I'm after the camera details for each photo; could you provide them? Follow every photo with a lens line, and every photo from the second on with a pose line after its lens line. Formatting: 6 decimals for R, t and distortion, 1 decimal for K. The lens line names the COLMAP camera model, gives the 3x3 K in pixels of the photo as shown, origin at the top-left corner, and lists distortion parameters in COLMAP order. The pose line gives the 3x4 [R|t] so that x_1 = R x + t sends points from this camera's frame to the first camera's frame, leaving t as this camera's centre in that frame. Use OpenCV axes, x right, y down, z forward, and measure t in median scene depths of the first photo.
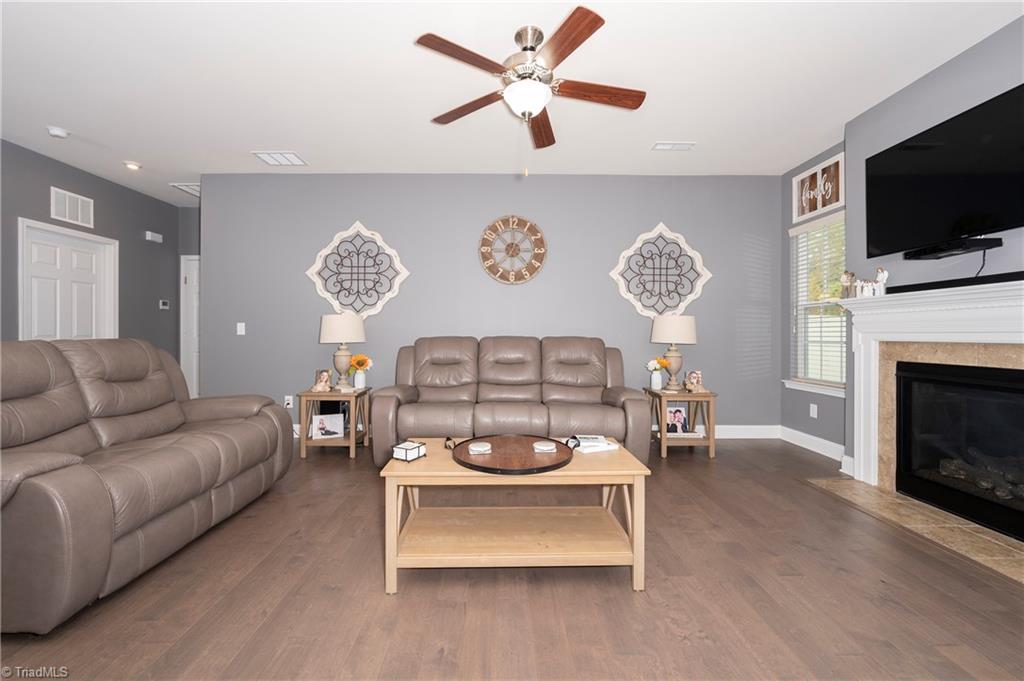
lens RADIAL K [[416.0, 0, 509.6], [0, 416.0, 334.8], [0, 0, 1]] dist [-0.003533, -0.000519]
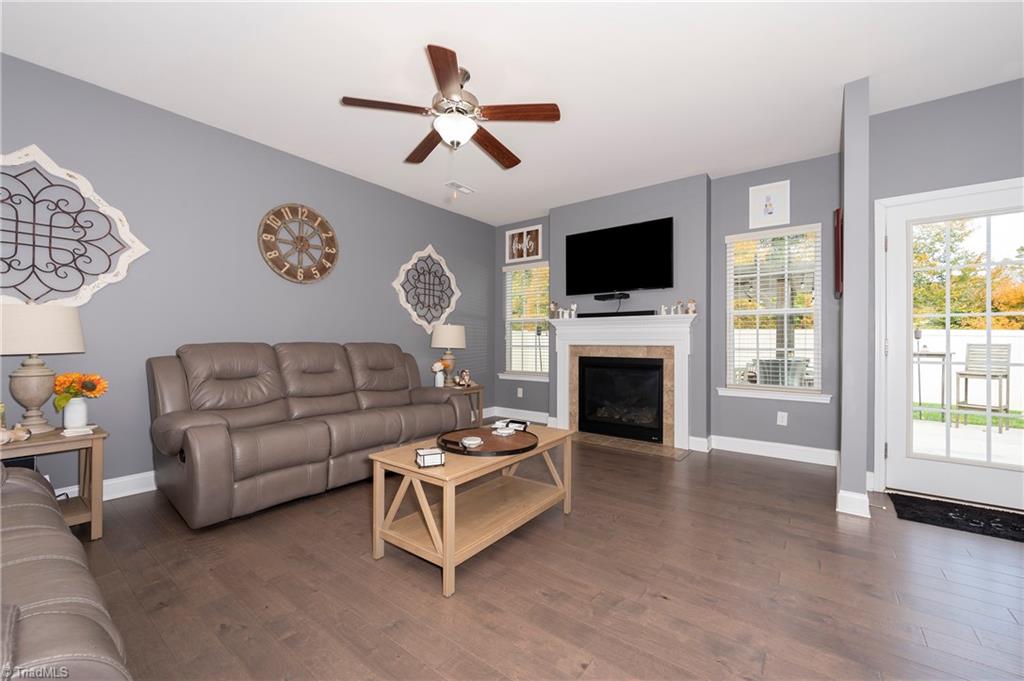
lens RADIAL K [[416.0, 0, 512.1], [0, 416.0, 342.4], [0, 0, 1]] dist [-0.003533, -0.000519]
pose [[0.603895, -0.000413, 0.797064, -0.459297], [-0.001620, 0.999997, 0.001745, 0.001488], [-0.797062, -0.002345, 0.603893, 0.123301]]
